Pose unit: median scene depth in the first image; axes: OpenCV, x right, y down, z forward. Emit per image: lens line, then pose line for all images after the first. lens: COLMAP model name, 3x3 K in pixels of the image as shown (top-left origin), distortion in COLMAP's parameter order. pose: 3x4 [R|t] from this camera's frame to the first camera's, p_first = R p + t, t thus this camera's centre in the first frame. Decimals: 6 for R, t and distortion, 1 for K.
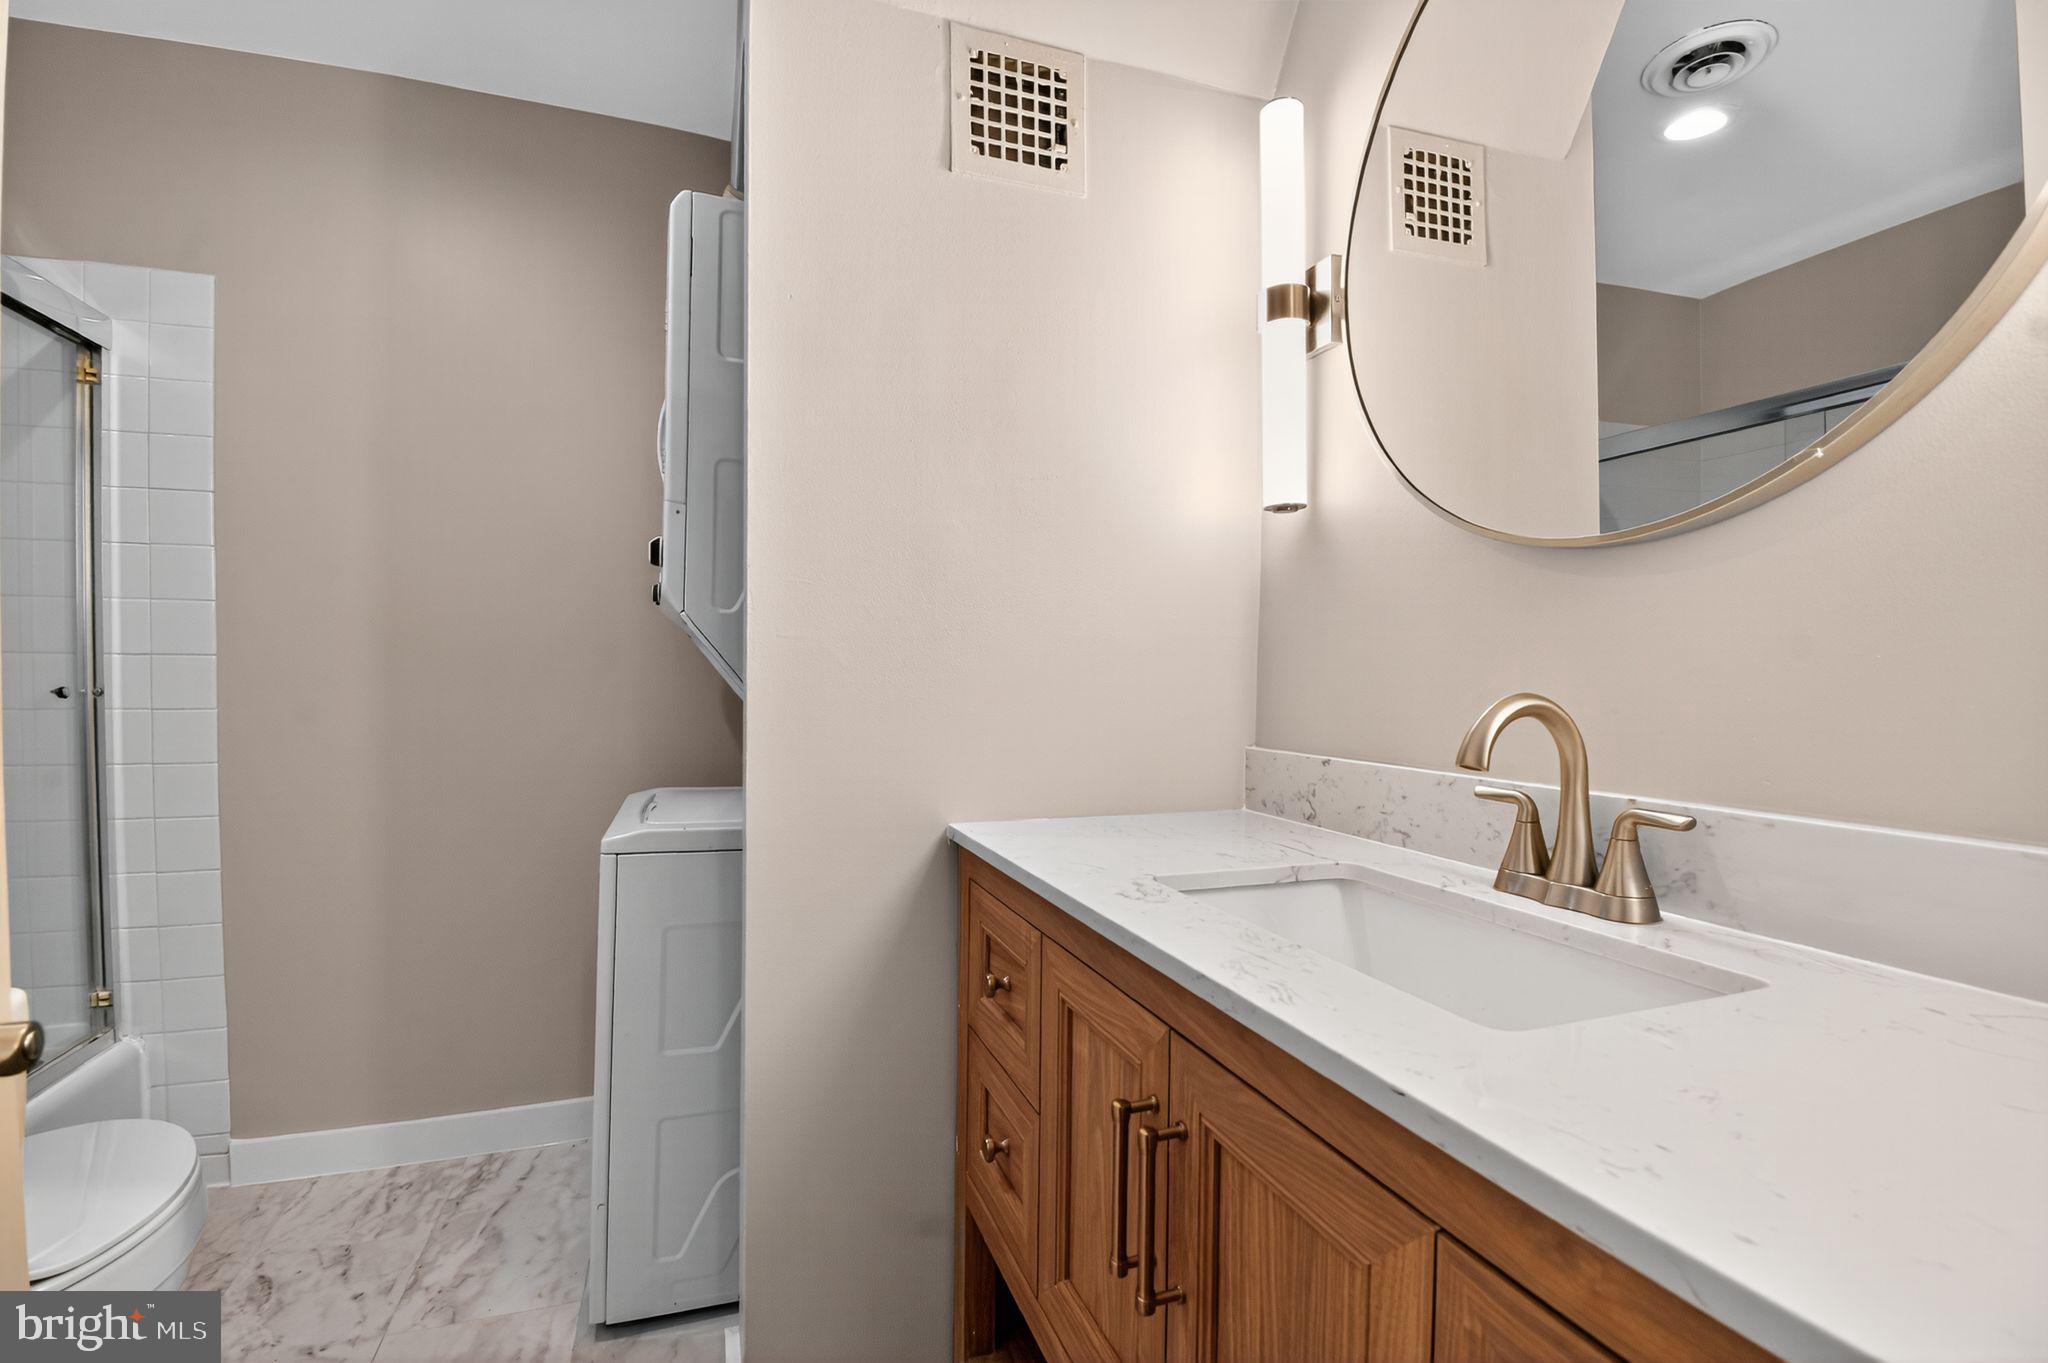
lens RADIAL K [[908.7, 0, 1025.3], [0, 908.7, 661.8], [0, 0, 1]] dist [0.023401, -0.027078]
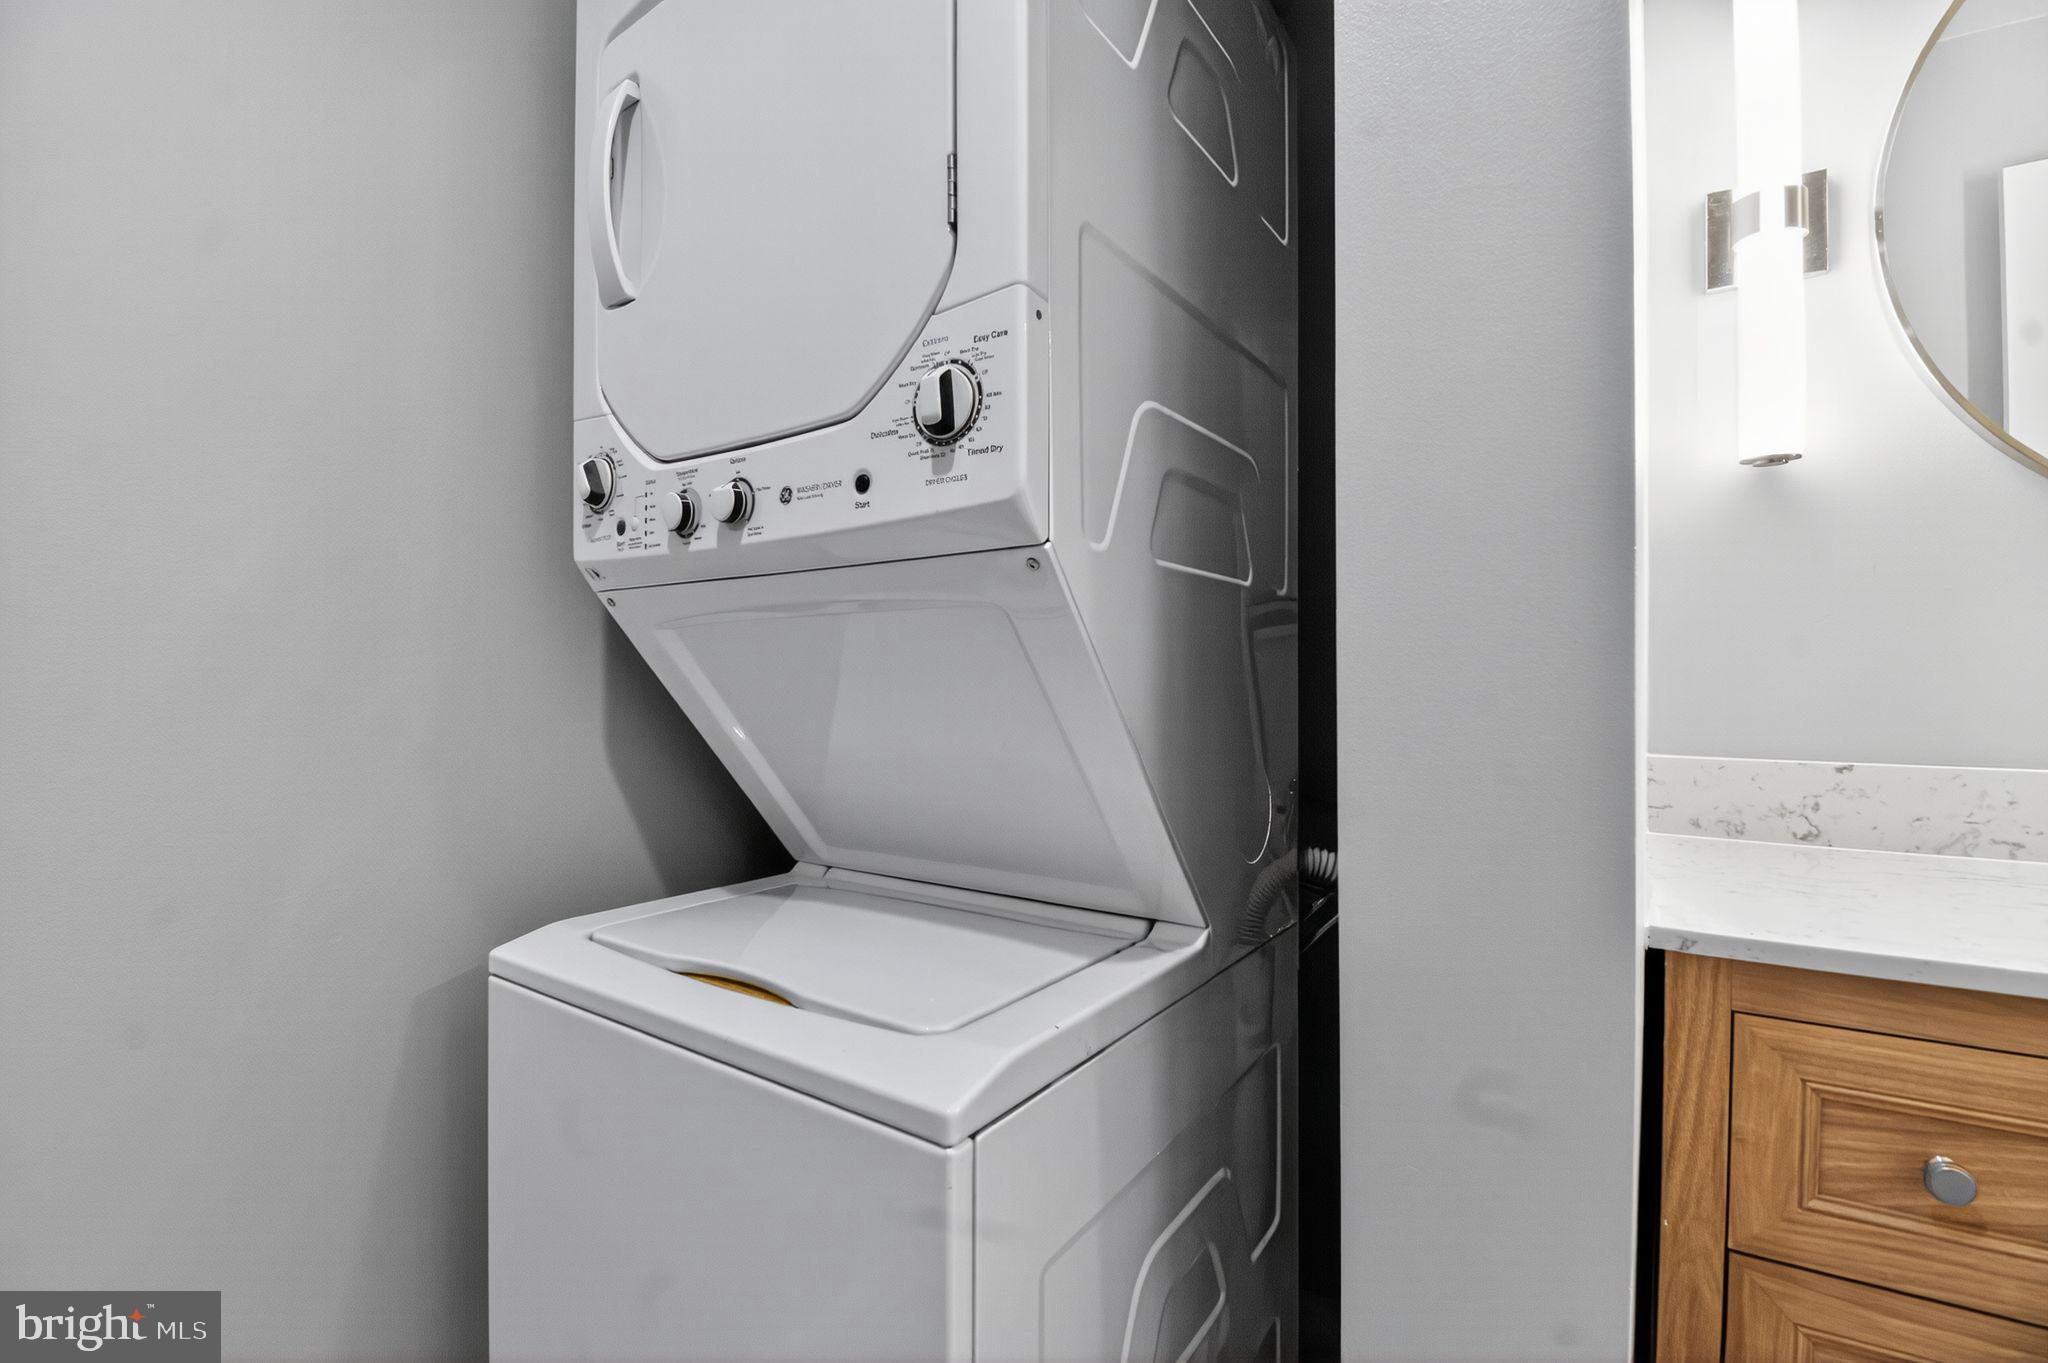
lens RADIAL K [[908.7, 0, 1025.3], [0, 908.7, 661.8], [0, 0, 1]] dist [0.023401, -0.027078]
pose [[0.817225, -0.003865, 0.576305, -0.763462], [-0.001488, 0.999960, 0.008817, 0.004917], [-0.576316, -0.008063, 0.817187, 0.741871]]
